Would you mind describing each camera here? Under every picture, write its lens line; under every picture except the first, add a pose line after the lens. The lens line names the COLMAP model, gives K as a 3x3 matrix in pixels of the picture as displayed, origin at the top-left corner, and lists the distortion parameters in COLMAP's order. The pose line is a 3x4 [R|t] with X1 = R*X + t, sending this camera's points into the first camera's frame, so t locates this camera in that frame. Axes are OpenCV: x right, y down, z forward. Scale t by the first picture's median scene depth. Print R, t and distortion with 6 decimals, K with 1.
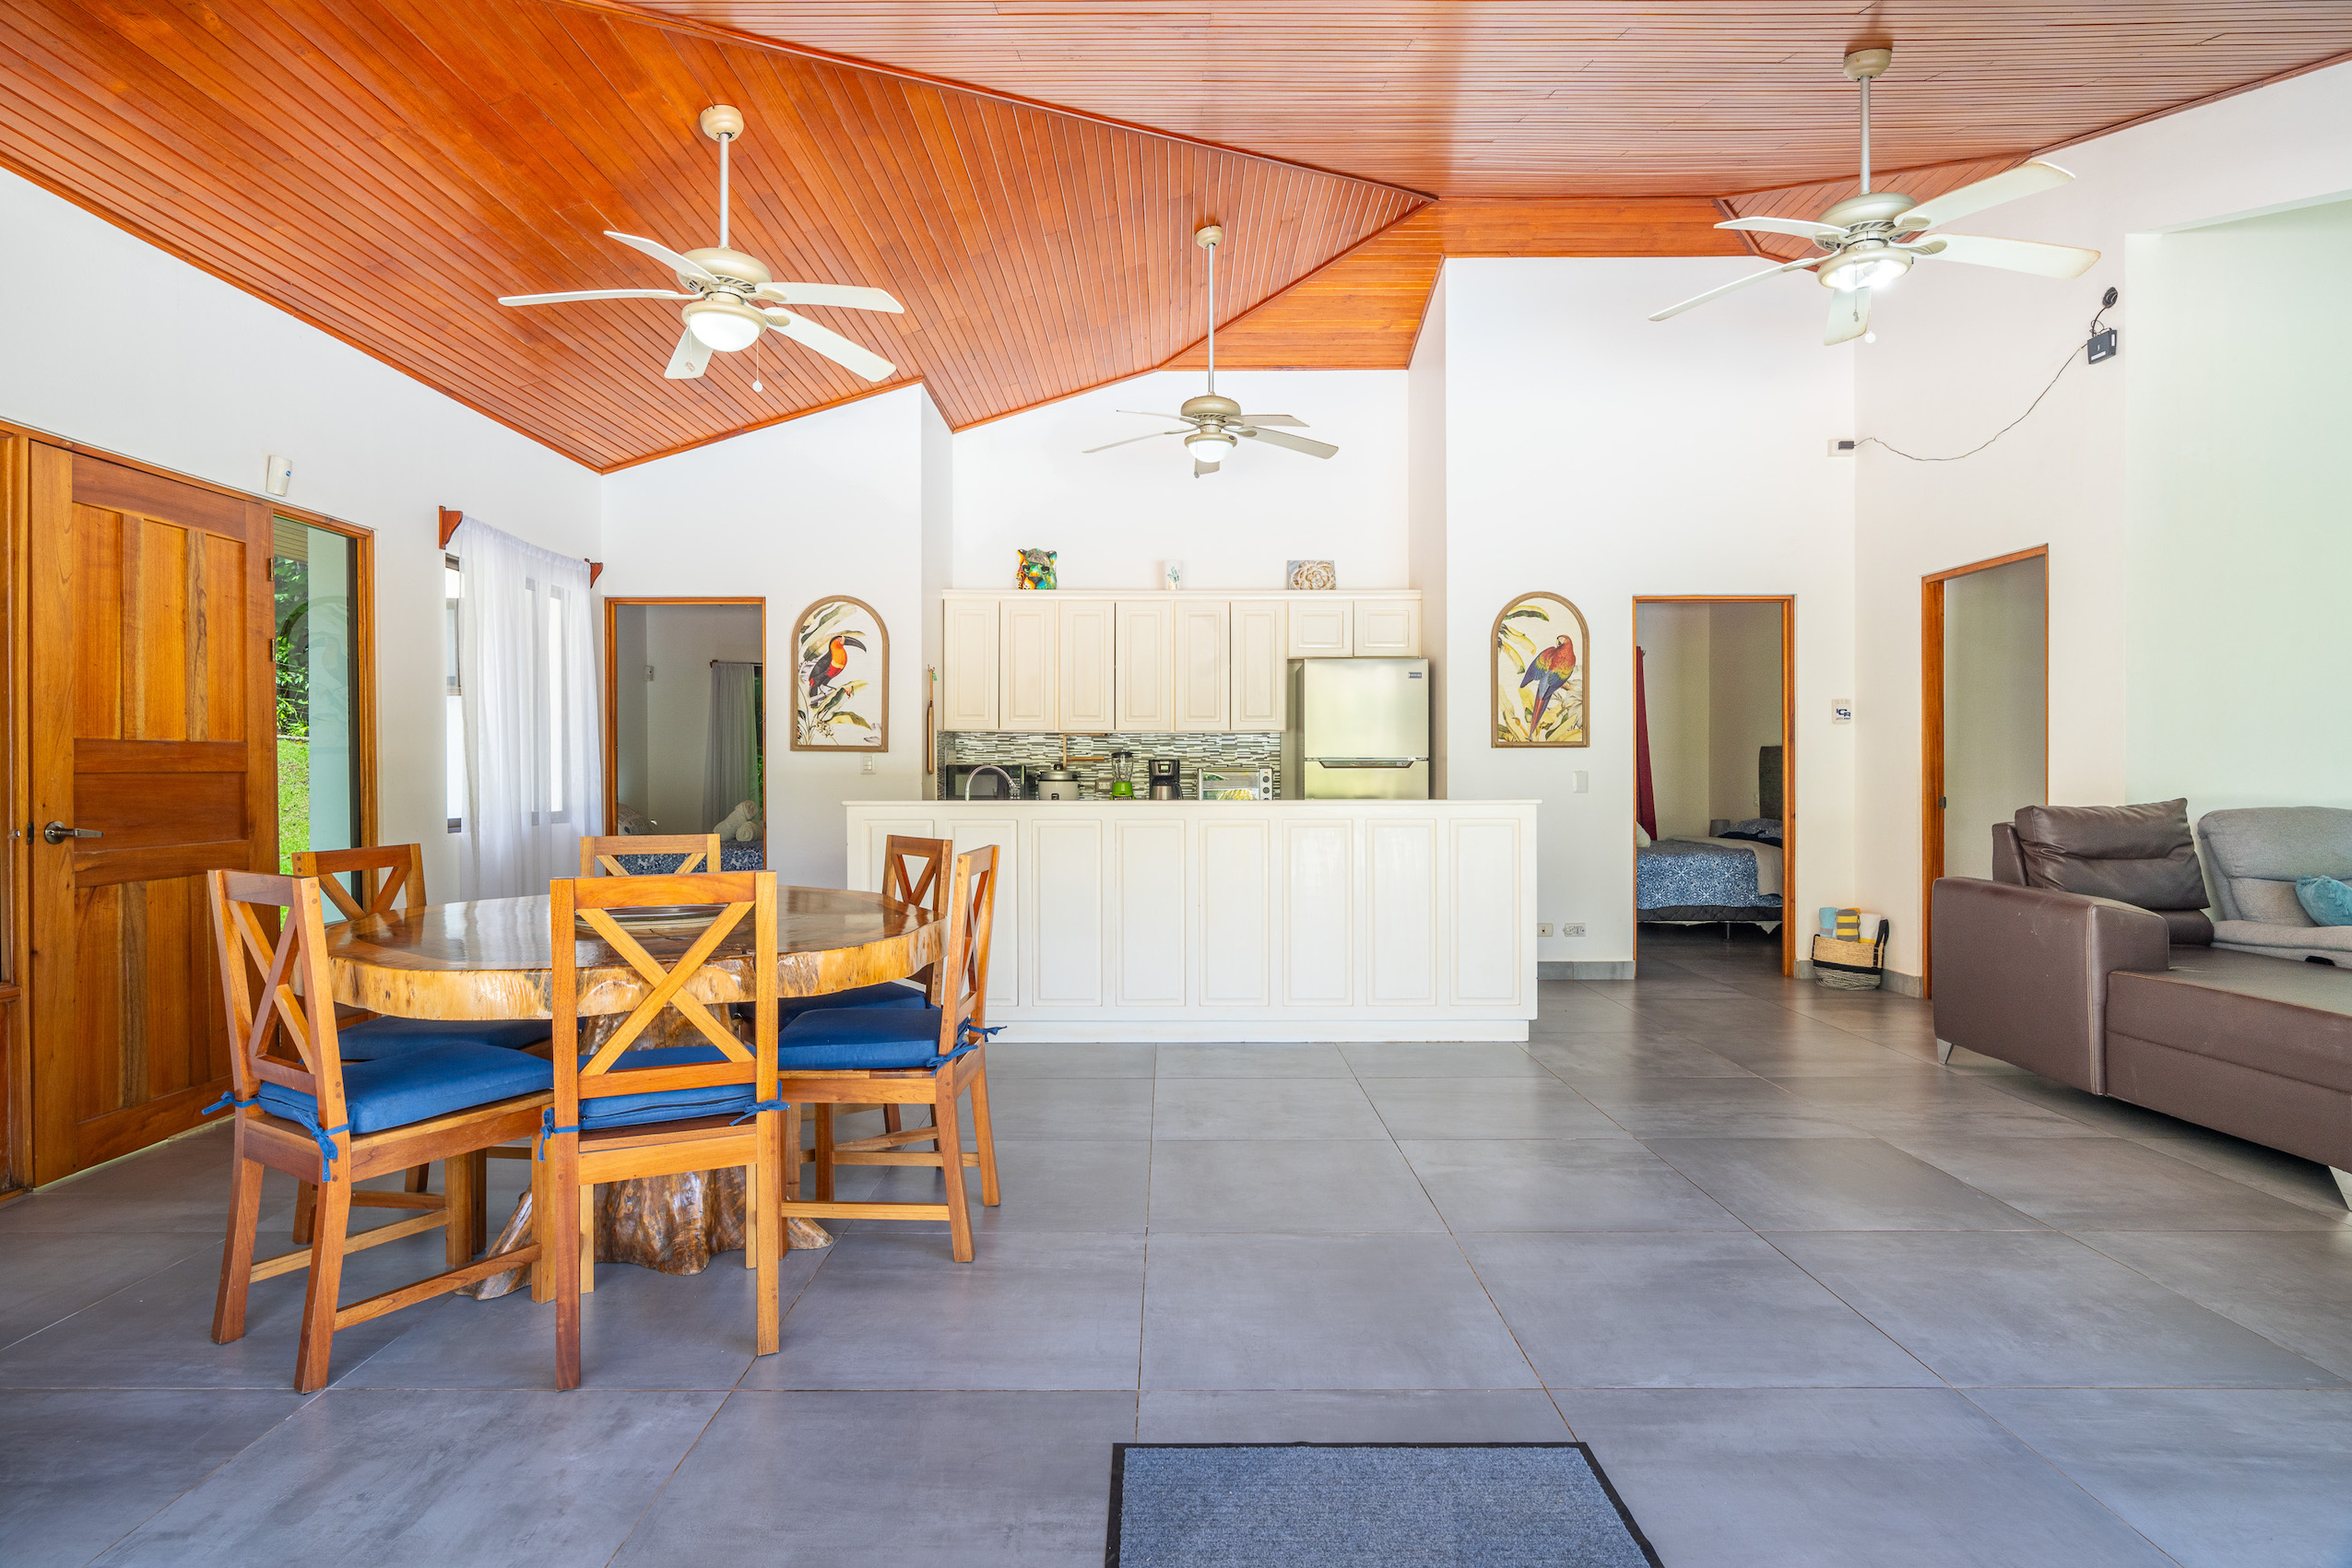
lens RADIAL K [[1196.0, 0, 1152.1], [0, 1196.0, 771.8], [0, 0, 1]] dist [0.001964, -0.000441]
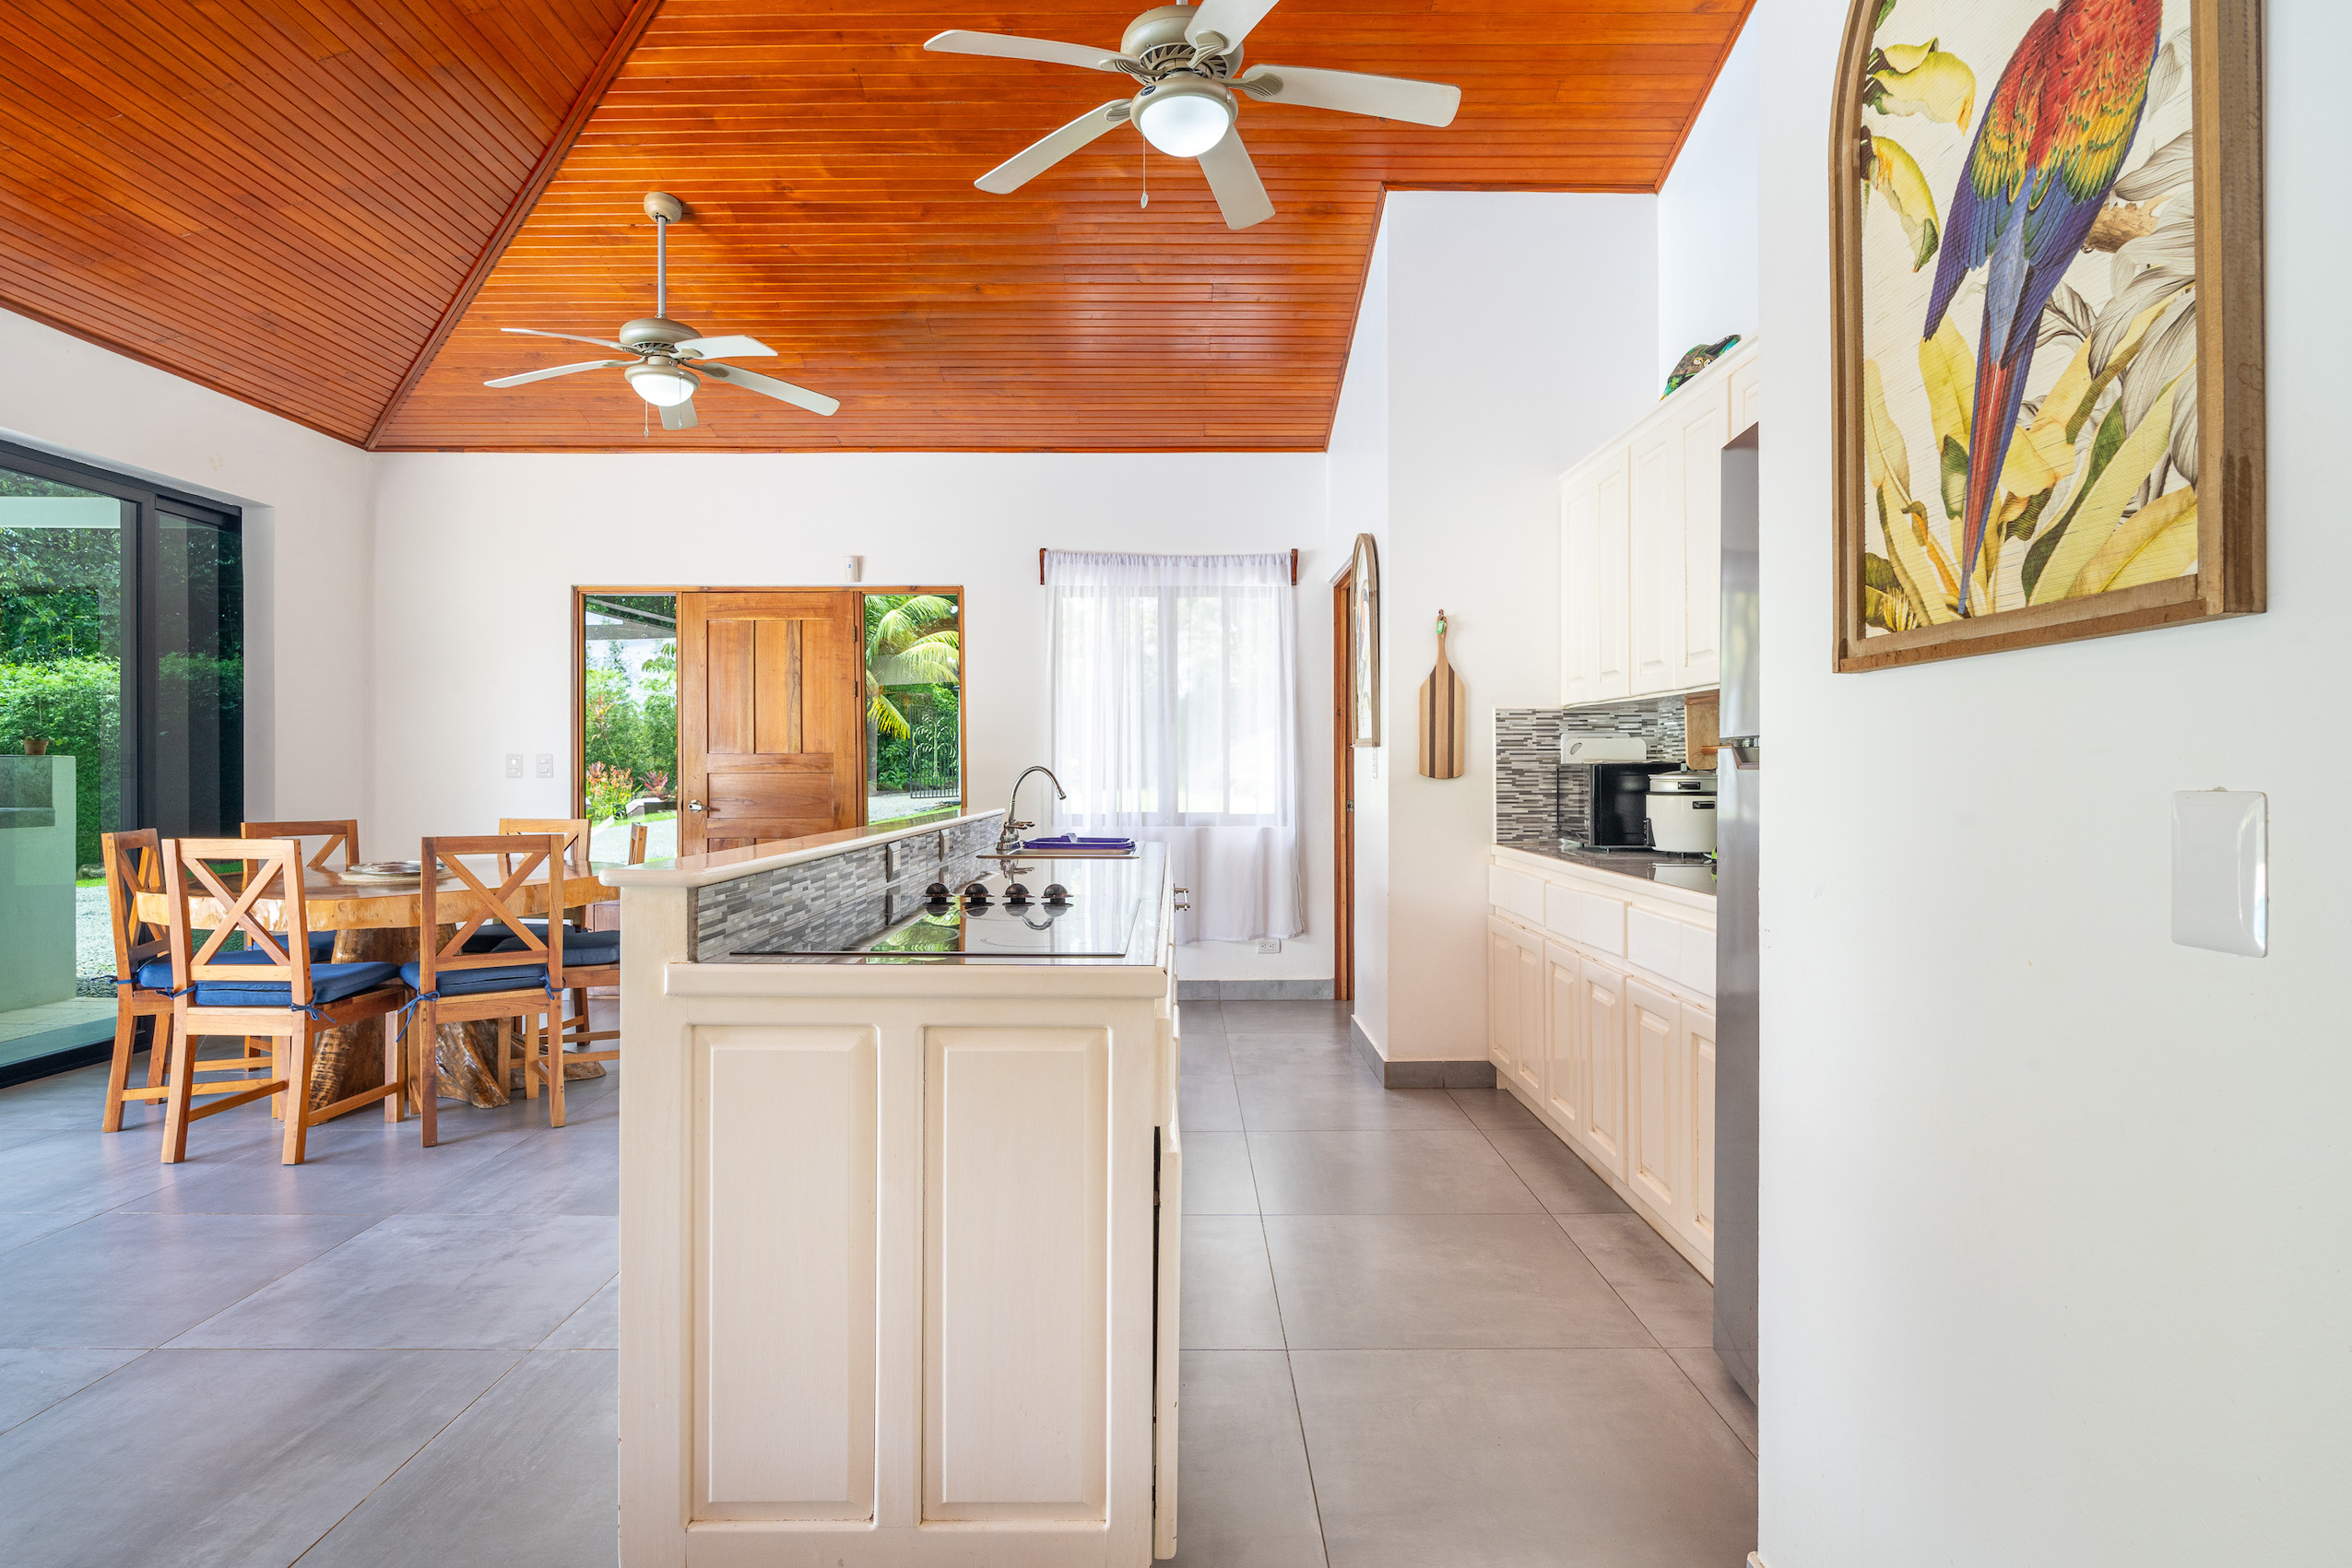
lens RADIAL K [[1239.8, 0, 1193.8], [0, 1239.8, 794.9], [0, 0, 1]] dist [-0.008793, 0.002050]
pose [[0.037439, 0.019133, -0.999116, 0.681425], [0.004592, 0.999803, 0.019318, -0.004293], [0.999288, -0.005311, 0.037344, 1.201307]]
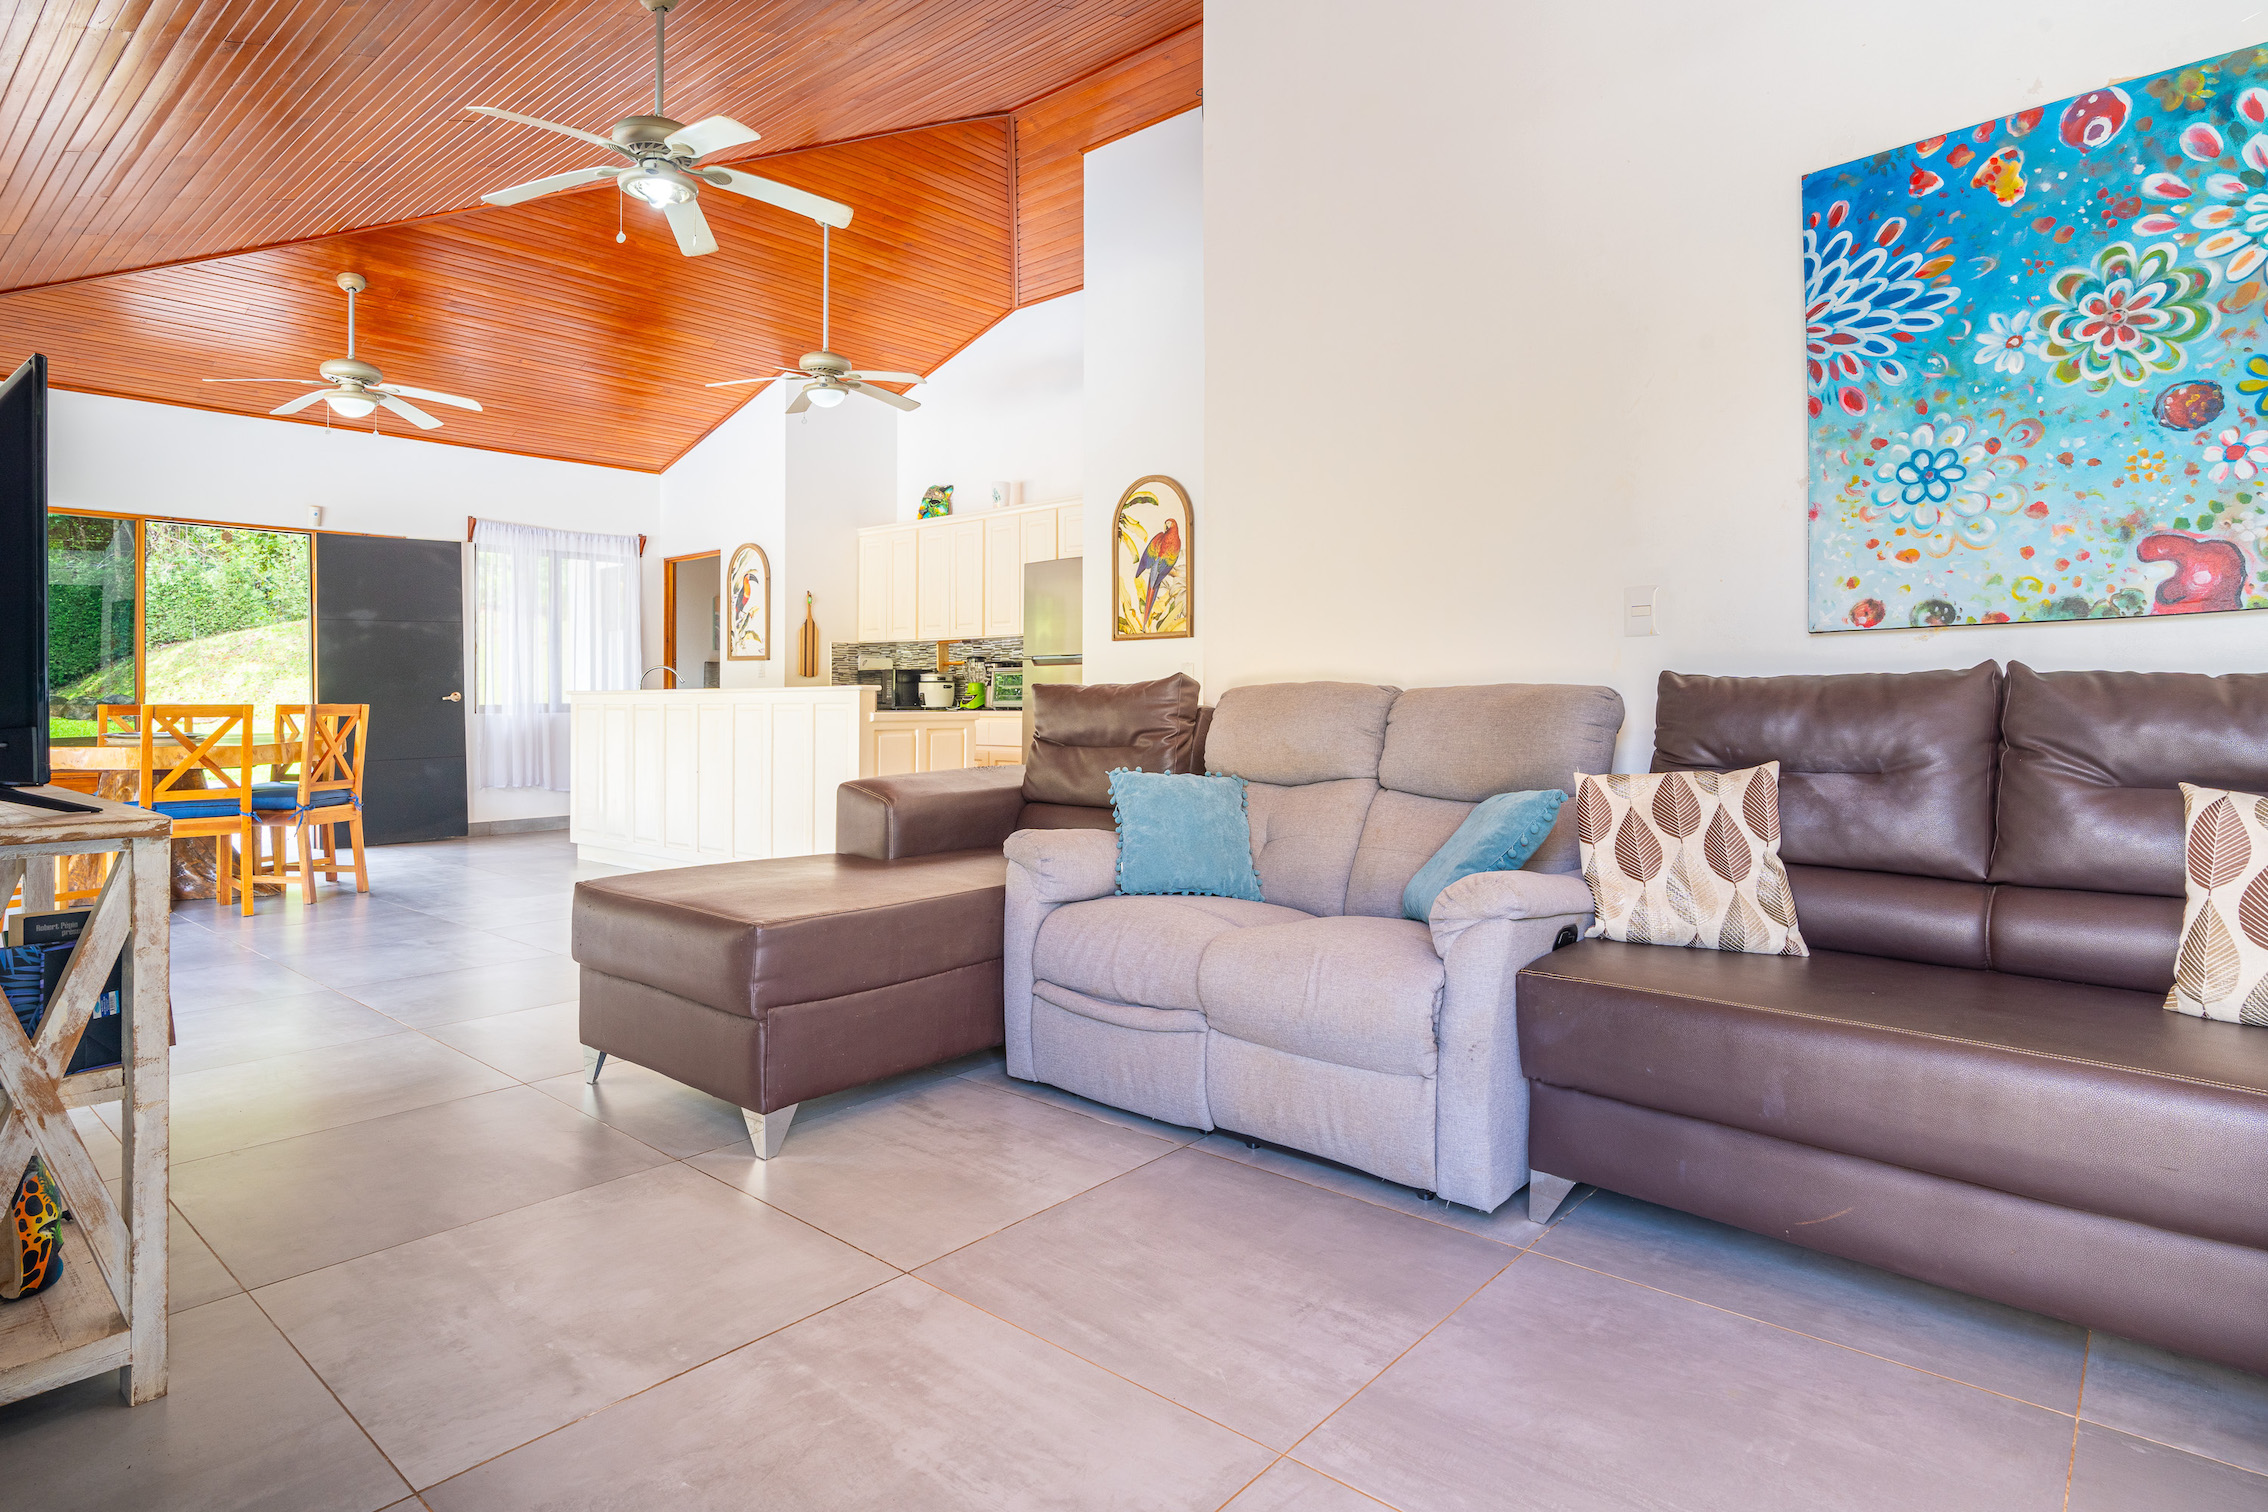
lens RADIAL K [[1195.6, 0, 1104.9], [0, 1195.6, 700.4], [0, 0, 1]] dist [-0.008793, 0.002050]
pose [[0.757124, -0.001449, -0.653270, 1.257052], [0.004575, 0.999985, 0.003085, 0.034933], [0.653255, -0.005325, 0.757119, 0.346884]]
